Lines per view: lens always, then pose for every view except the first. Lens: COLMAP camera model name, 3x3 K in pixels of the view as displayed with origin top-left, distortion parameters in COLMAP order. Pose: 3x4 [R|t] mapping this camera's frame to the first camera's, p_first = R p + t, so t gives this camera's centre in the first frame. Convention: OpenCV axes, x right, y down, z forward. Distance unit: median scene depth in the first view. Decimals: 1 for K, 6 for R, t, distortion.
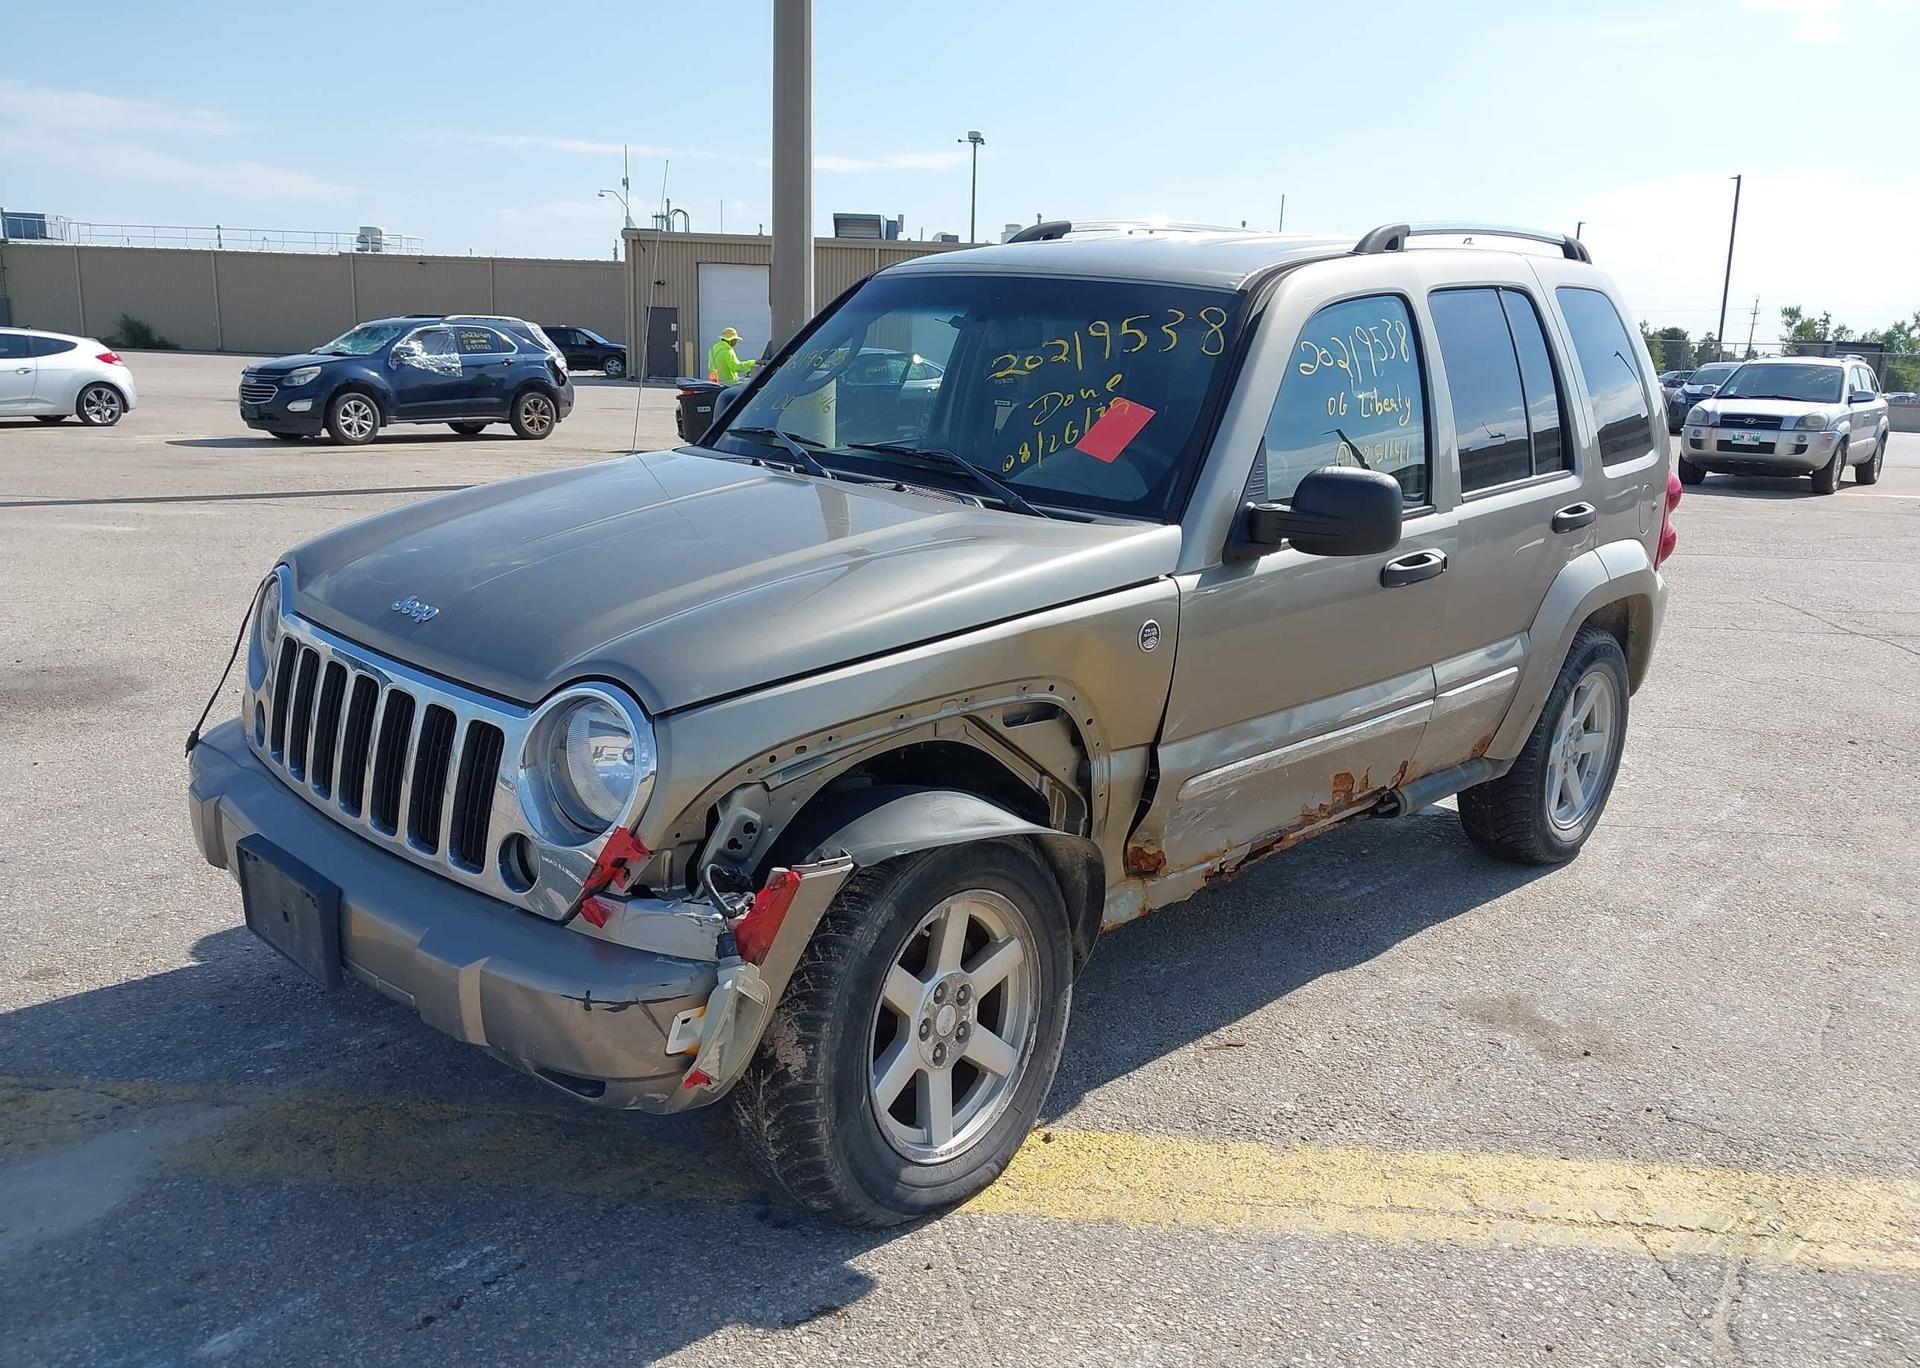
lens RADIAL K [[1528.0, 0, 962.6], [0, 1528.0, 669.8], [0, 0, 1]] dist [0.025065, -0.050577]
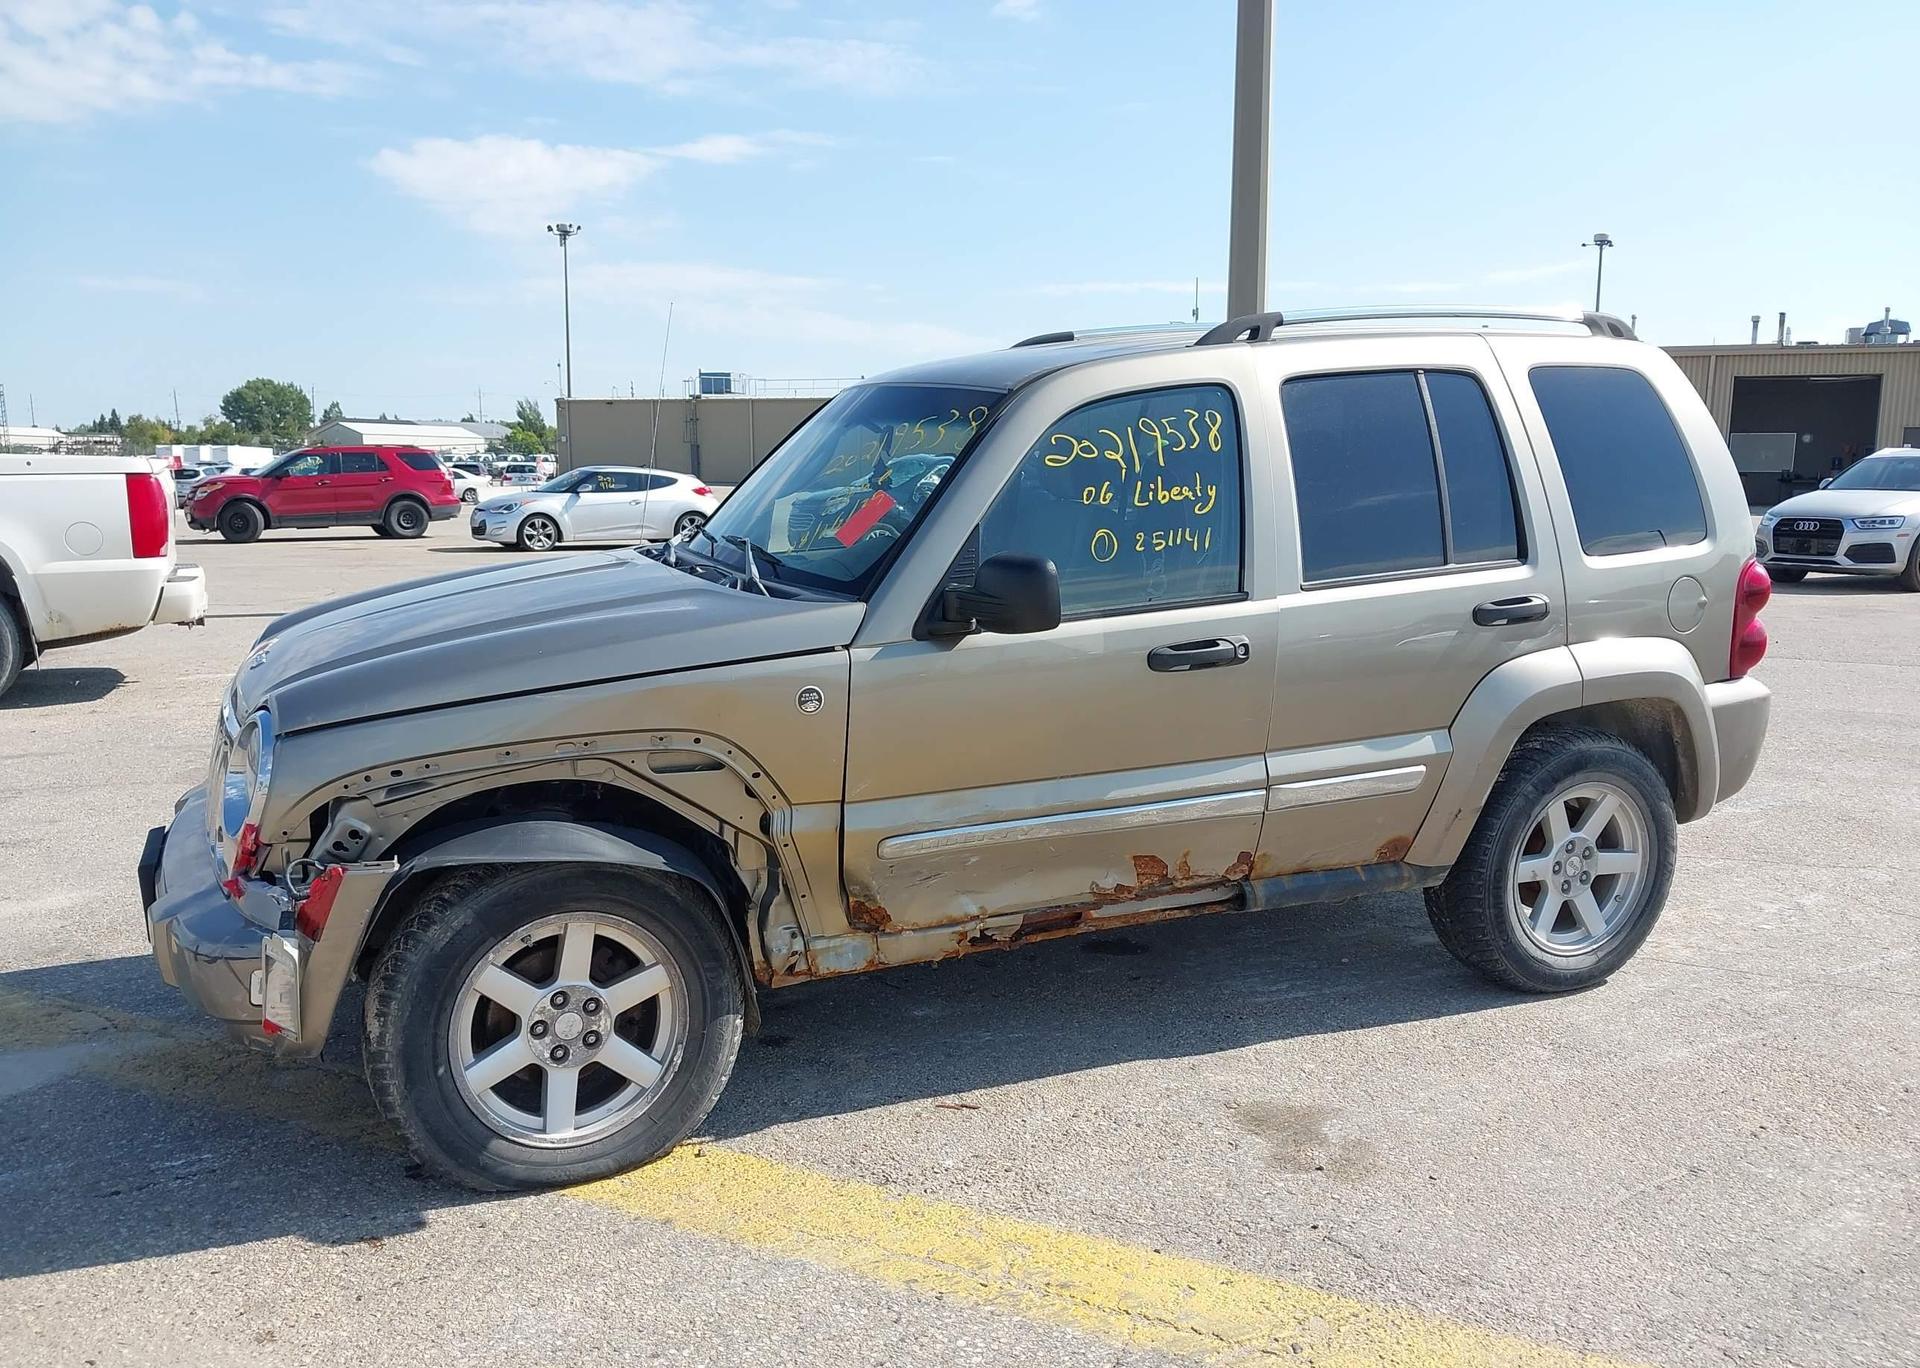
lens RADIAL K [[1524.0, 0, 959.9], [0, 1524.0, 656.6], [0, 0, 1]] dist [0.033427, -0.065017]
pose [[0.921643, 0.017778, -0.387630, 0.533365], [-0.050885, 0.995861, -0.075311, 0.018695], [0.384687, 0.089135, 0.918733, 0.021885]]
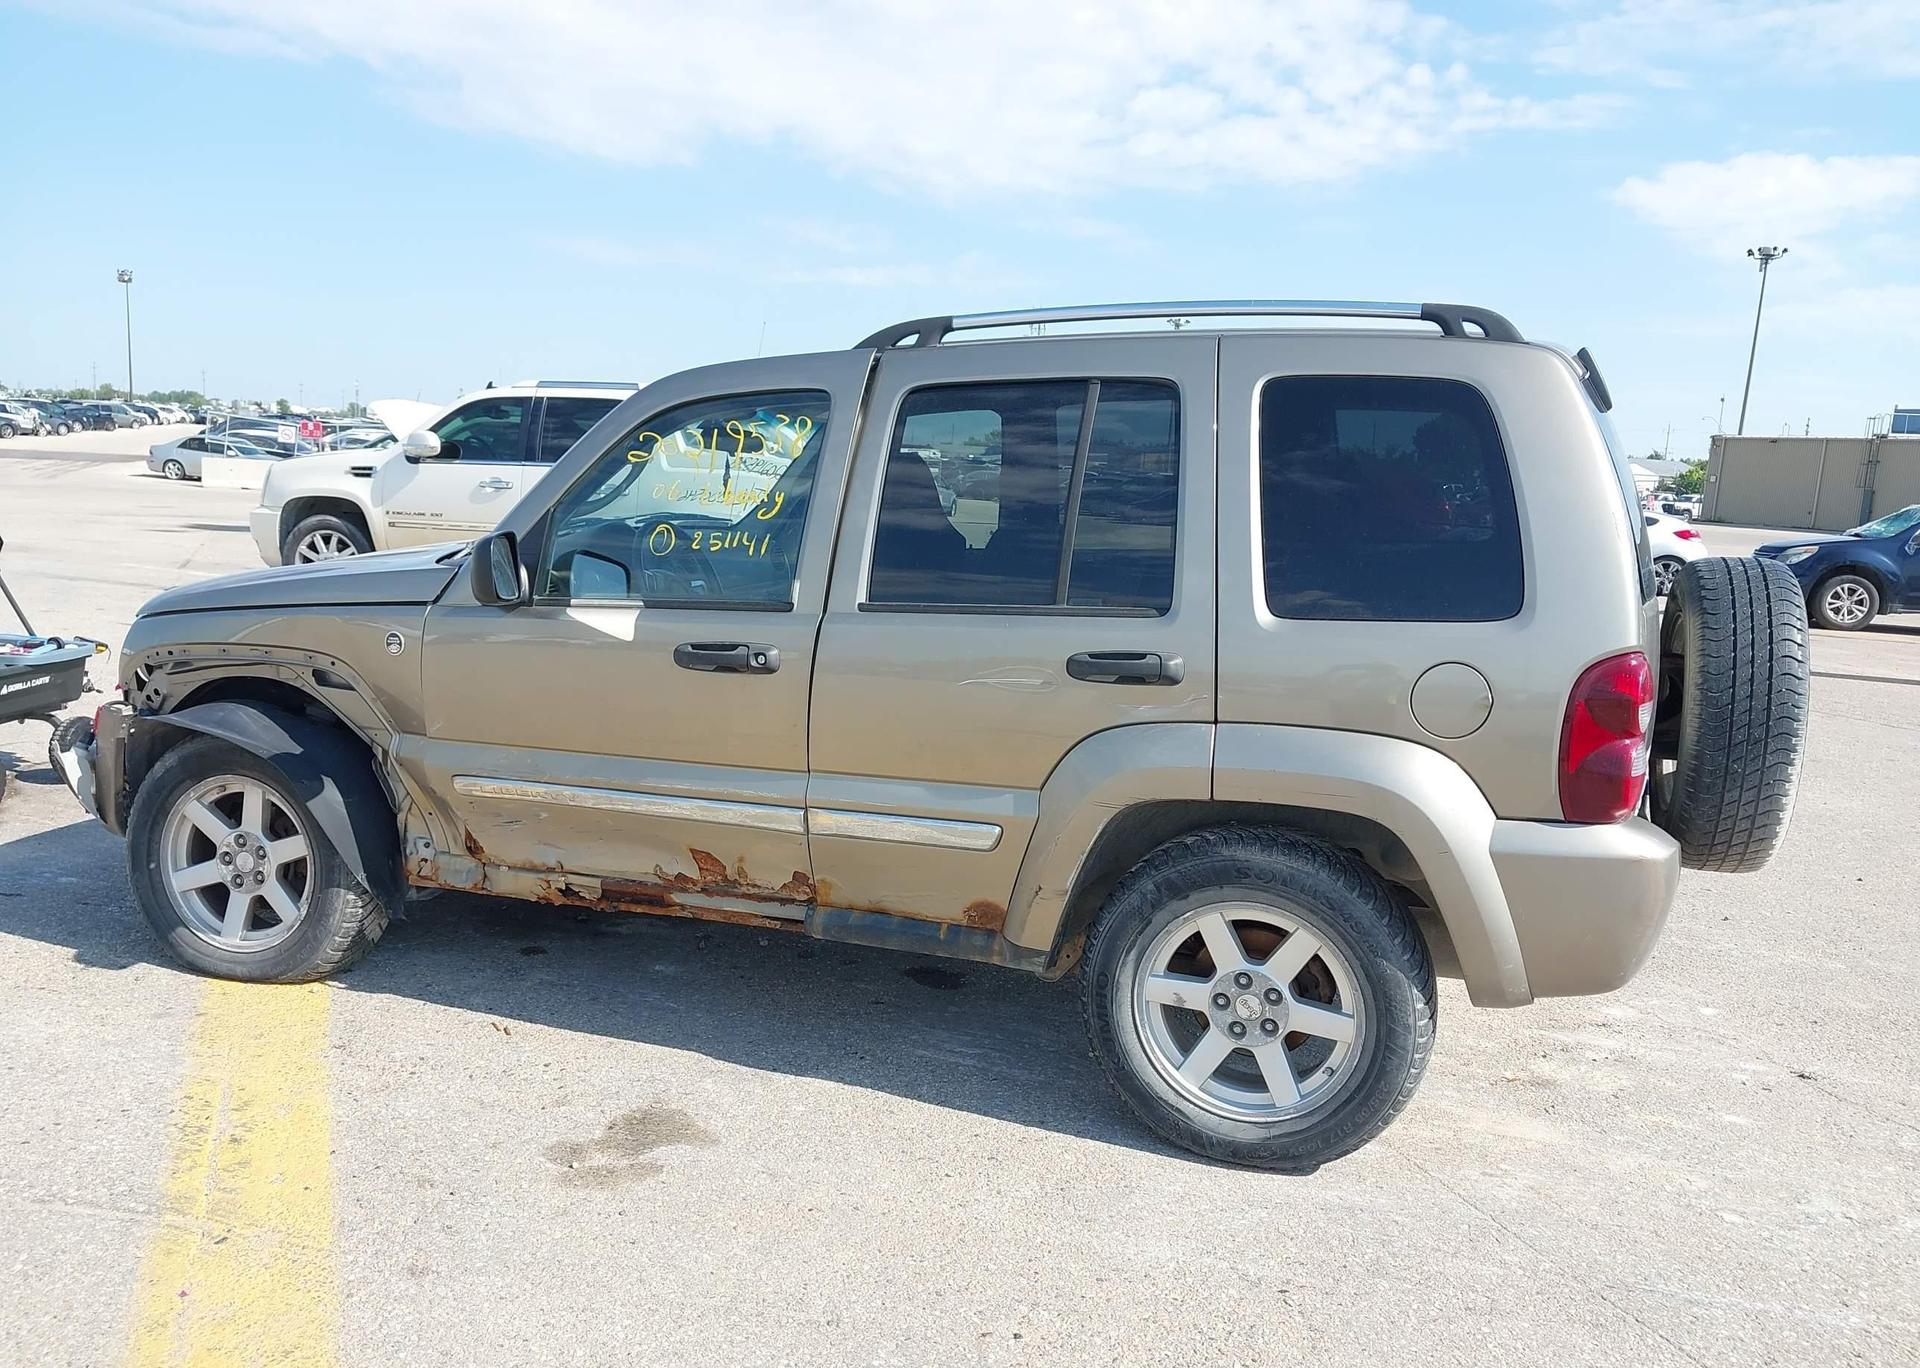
lens RADIAL K [[1528.0, 0, 962.6], [0, 1528.0, 669.8], [0, 0, 1]] dist [0.025065, -0.050577]
pose [[0.418832, 0.111555, -0.901185, 1.253261], [-0.222783, 0.974718, 0.017117, -0.109324], [0.880311, 0.193599, 0.433095, 0.705437]]
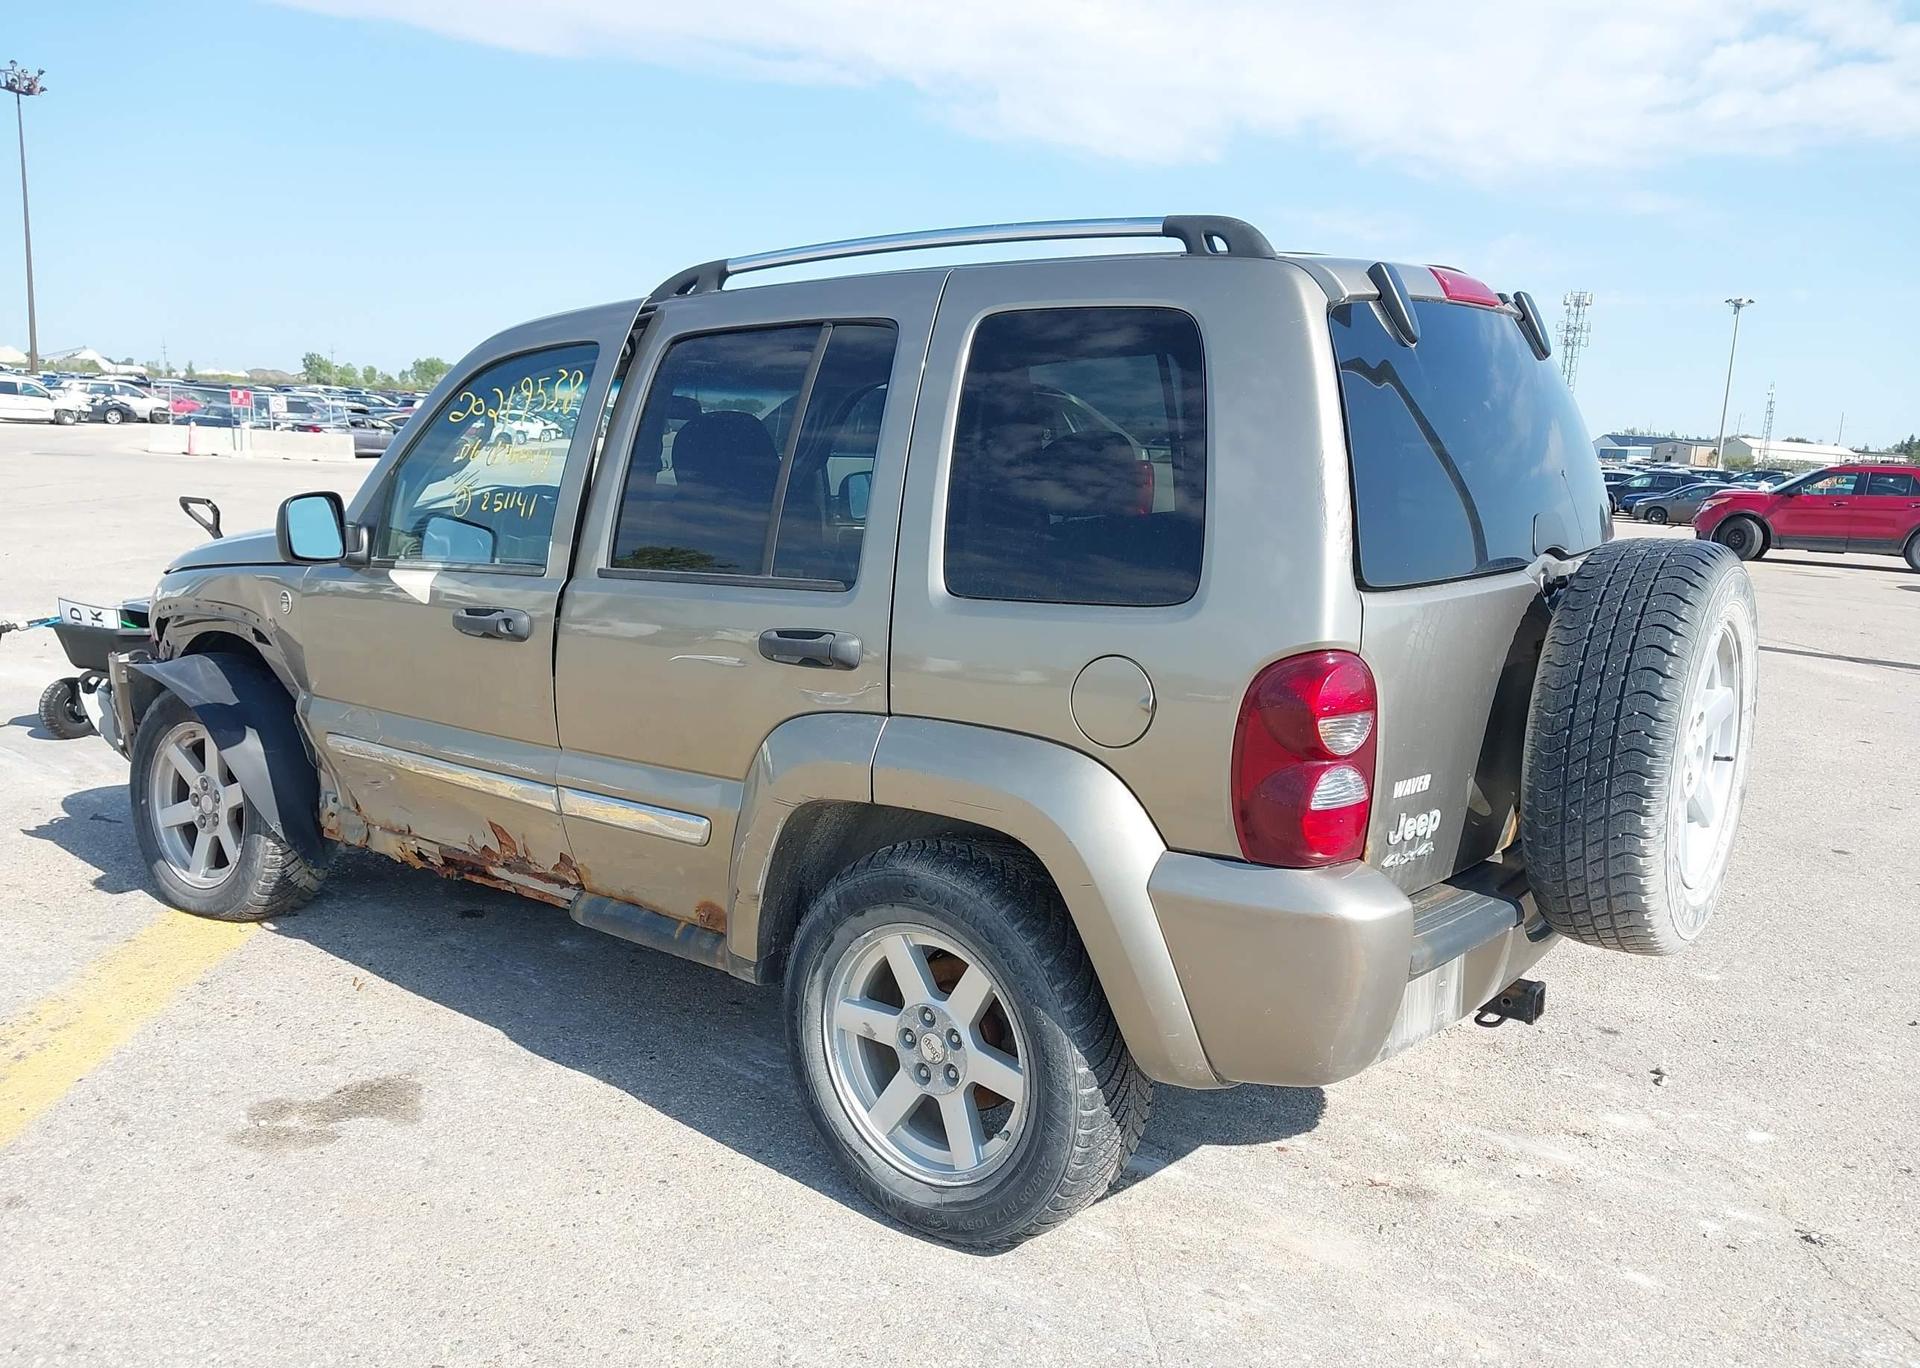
lens RADIAL K [[1538.6, 0, 960.0], [0, 1538.6, 684.0], [0, 0, 1]] dist [0.008232, -0.001482]
pose [[0.101366, 0.131801, -0.986080, 1.279517], [-0.247921, 0.963261, 0.103266, -0.201698], [0.963462, 0.234003, 0.130318, 1.162630]]
